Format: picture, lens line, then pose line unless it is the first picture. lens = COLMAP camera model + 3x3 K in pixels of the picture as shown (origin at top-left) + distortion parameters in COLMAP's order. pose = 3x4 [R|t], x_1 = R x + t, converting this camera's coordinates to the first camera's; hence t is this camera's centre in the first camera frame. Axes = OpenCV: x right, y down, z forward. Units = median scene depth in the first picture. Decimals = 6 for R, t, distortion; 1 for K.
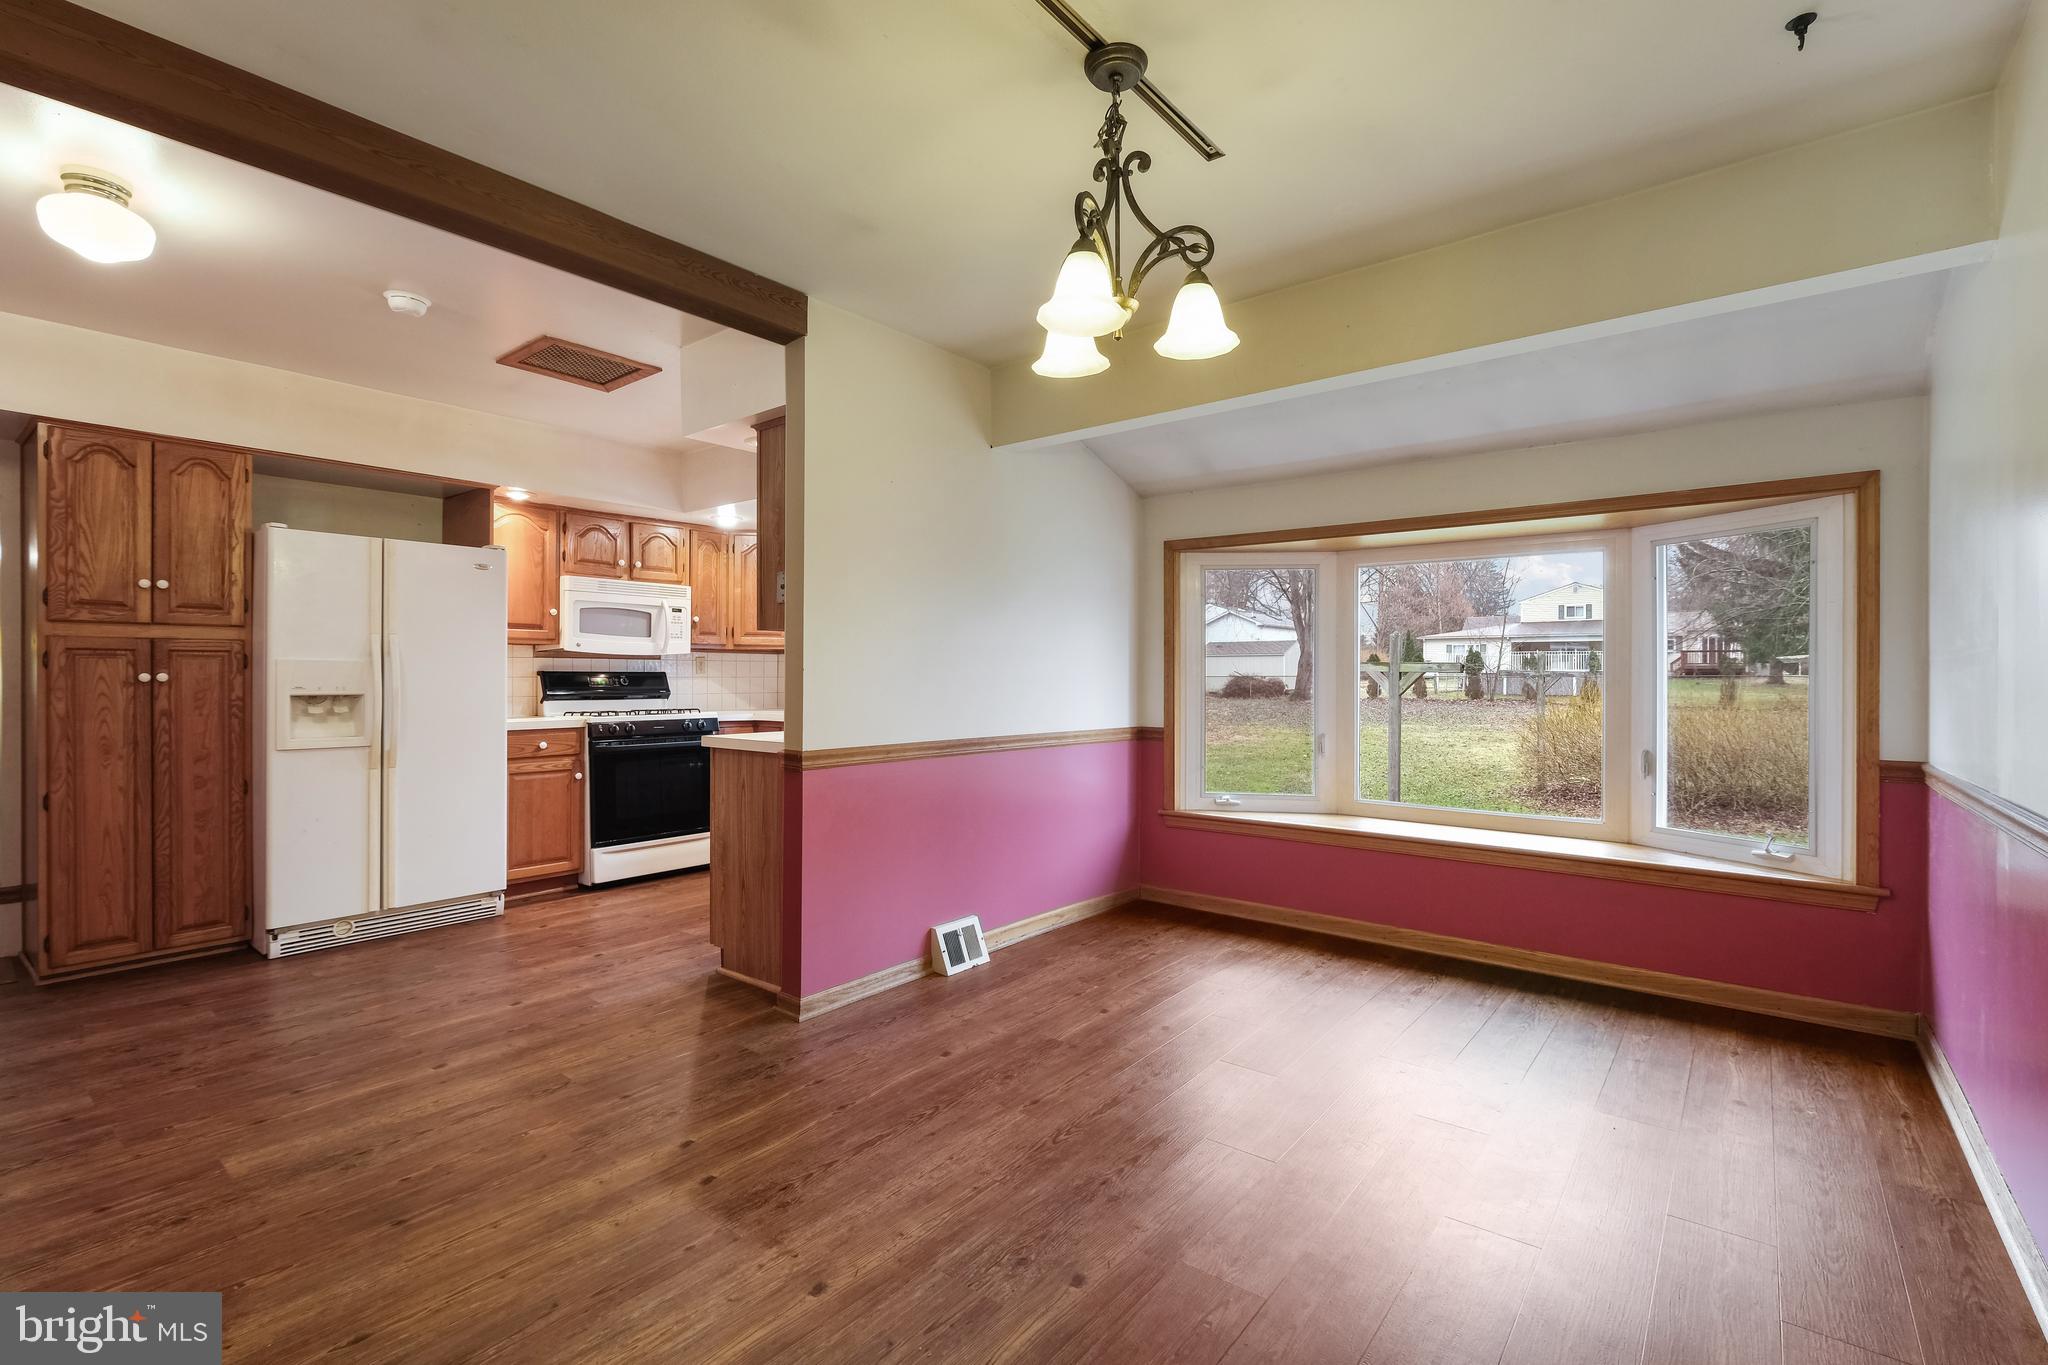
lens RADIAL K [[914.9, 0, 1008.0], [0, 914.9, 667.5], [0, 0, 1]] dist [-0.003511, -0.000287]
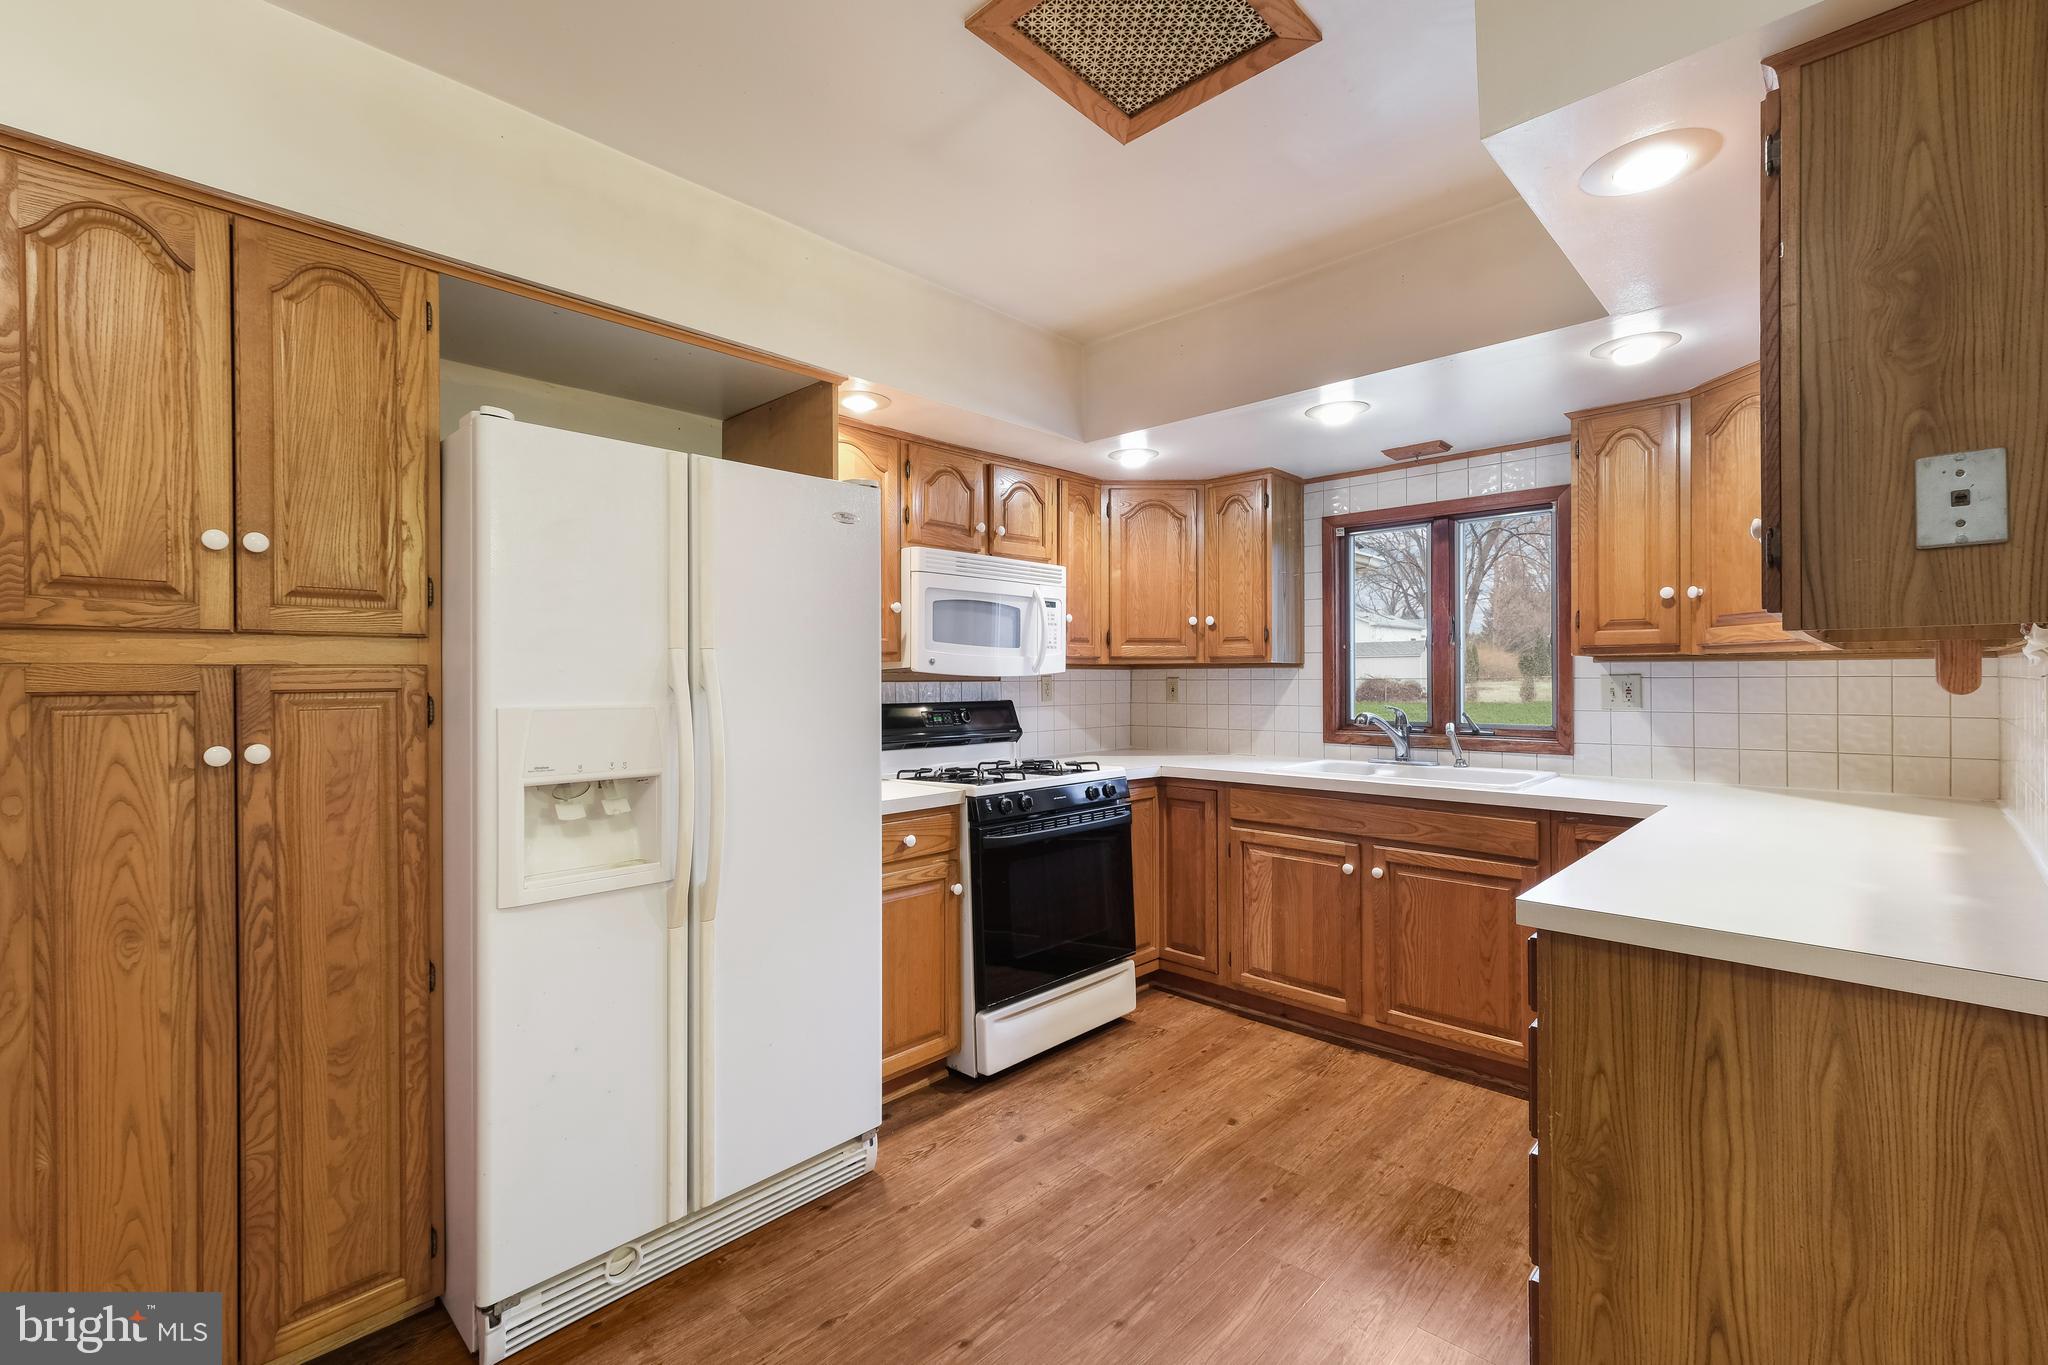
lens RADIAL K [[887.5, 0, 1002.1], [0, 887.5, 669.7], [0, 0, 1]] dist [0.008446, 0.000286]
pose [[0.995712, -0.009700, -0.092001, -0.513295], [0.009531, 0.999952, -0.002270, -0.024789], [0.092018, 0.001383, 0.995756, 0.585534]]
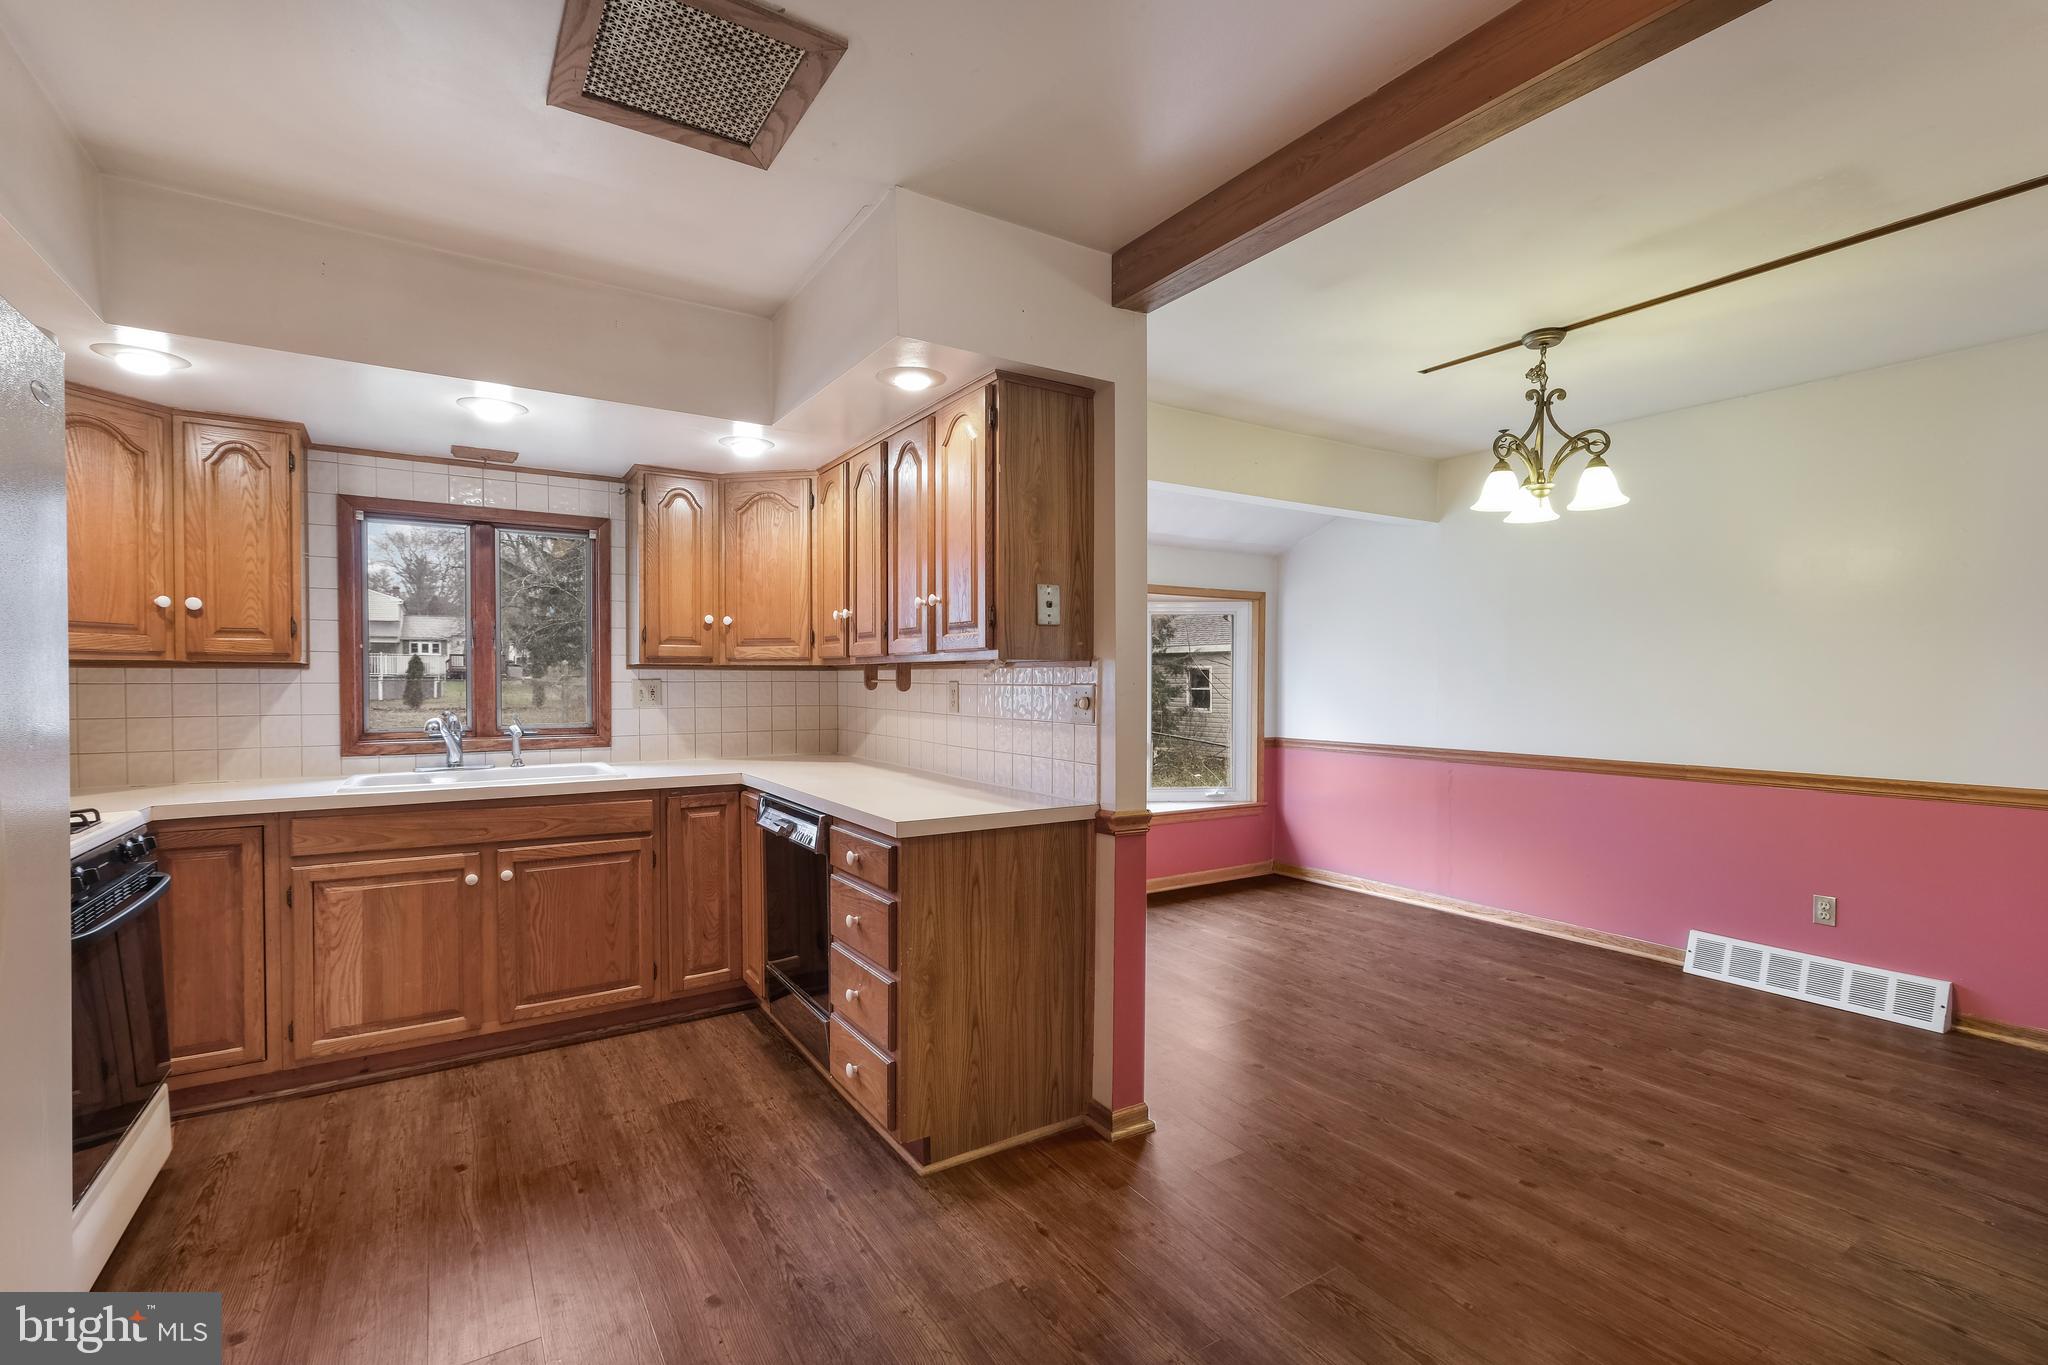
lens RADIAL K [[915.6, 0, 1024.0], [0, 915.6, 682.5], [0, 0, 1]] dist [-0.001674, -0.000024]
pose [[0.309300, -0.008149, 0.950930, -0.893466], [-0.007049, 0.999916, 0.010862, -0.027510], [-0.950938, -0.010063, 0.309217, 0.714404]]
